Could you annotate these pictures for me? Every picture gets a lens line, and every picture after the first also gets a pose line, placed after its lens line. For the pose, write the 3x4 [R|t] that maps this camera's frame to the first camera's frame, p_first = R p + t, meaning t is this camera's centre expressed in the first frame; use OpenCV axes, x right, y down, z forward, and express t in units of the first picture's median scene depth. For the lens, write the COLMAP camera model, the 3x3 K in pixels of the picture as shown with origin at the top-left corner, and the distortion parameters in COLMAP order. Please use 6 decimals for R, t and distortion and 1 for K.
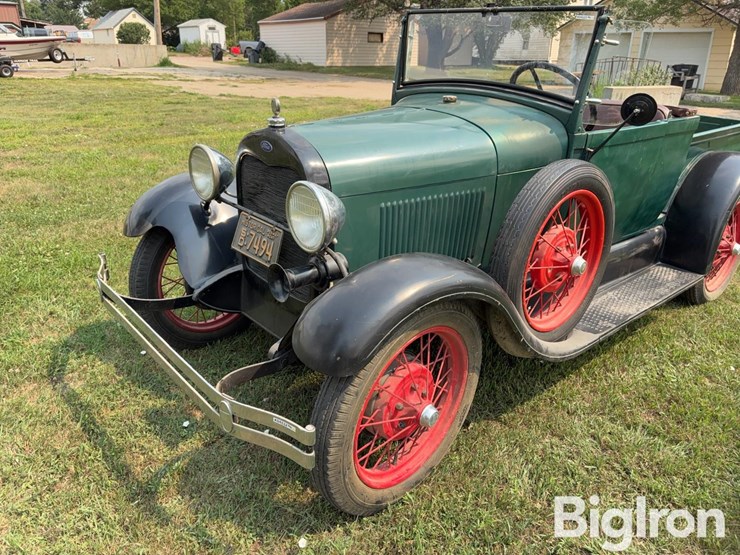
lens RADIAL K [[568.8, 0, 369.3], [0, 568.8, 281.9], [0, 0, 1]] dist [0.058434, -0.060212]
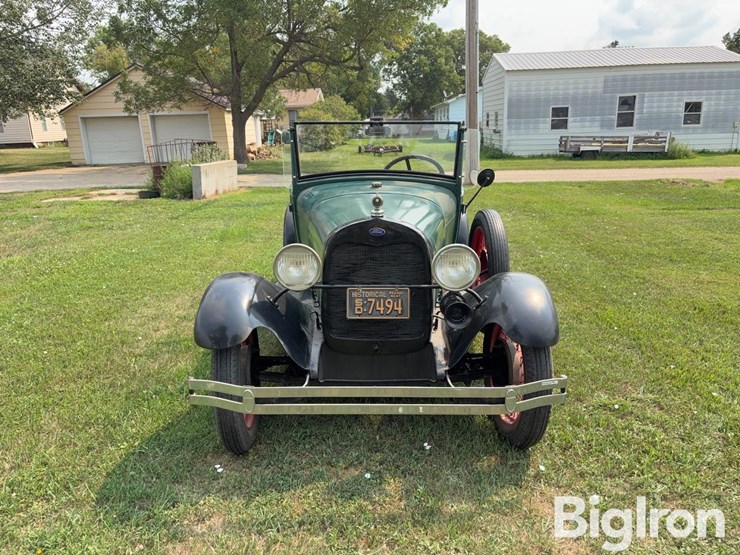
lens RADIAL K [[568.1, 0, 370.0], [0, 568.1, 277.5], [0, 0, 1]] dist [0.060349, -0.064641]
pose [[0.669916, -0.224264, 0.707756, -0.885640], [0.312408, 0.949933, 0.005297, -0.115074], [-0.673509, 0.217560, 0.706437, 0.083046]]
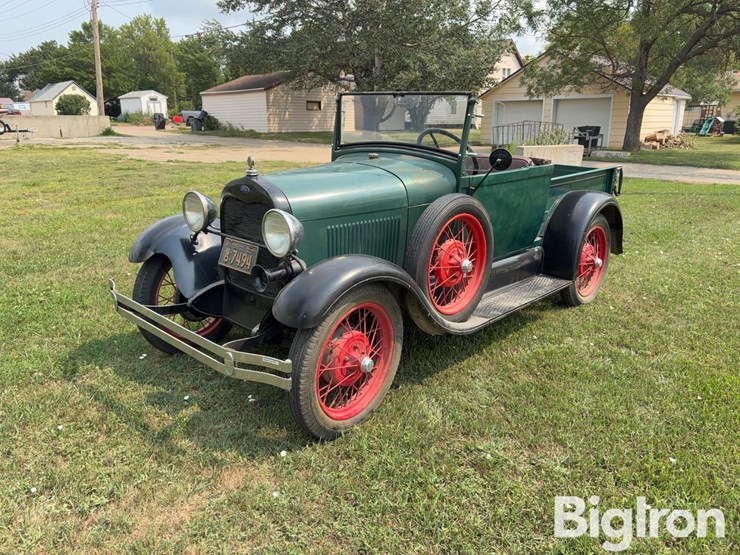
lens RADIAL K [[568.1, 0, 370.0], [0, 568.1, 277.5], [0, 0, 1]] dist [0.060349, -0.064641]
pose [[0.994428, -0.042738, 0.096365, -0.012466], [0.052998, 0.992893, -0.106556, 0.115502], [-0.091126, 0.111069, 0.989626, -0.318710]]
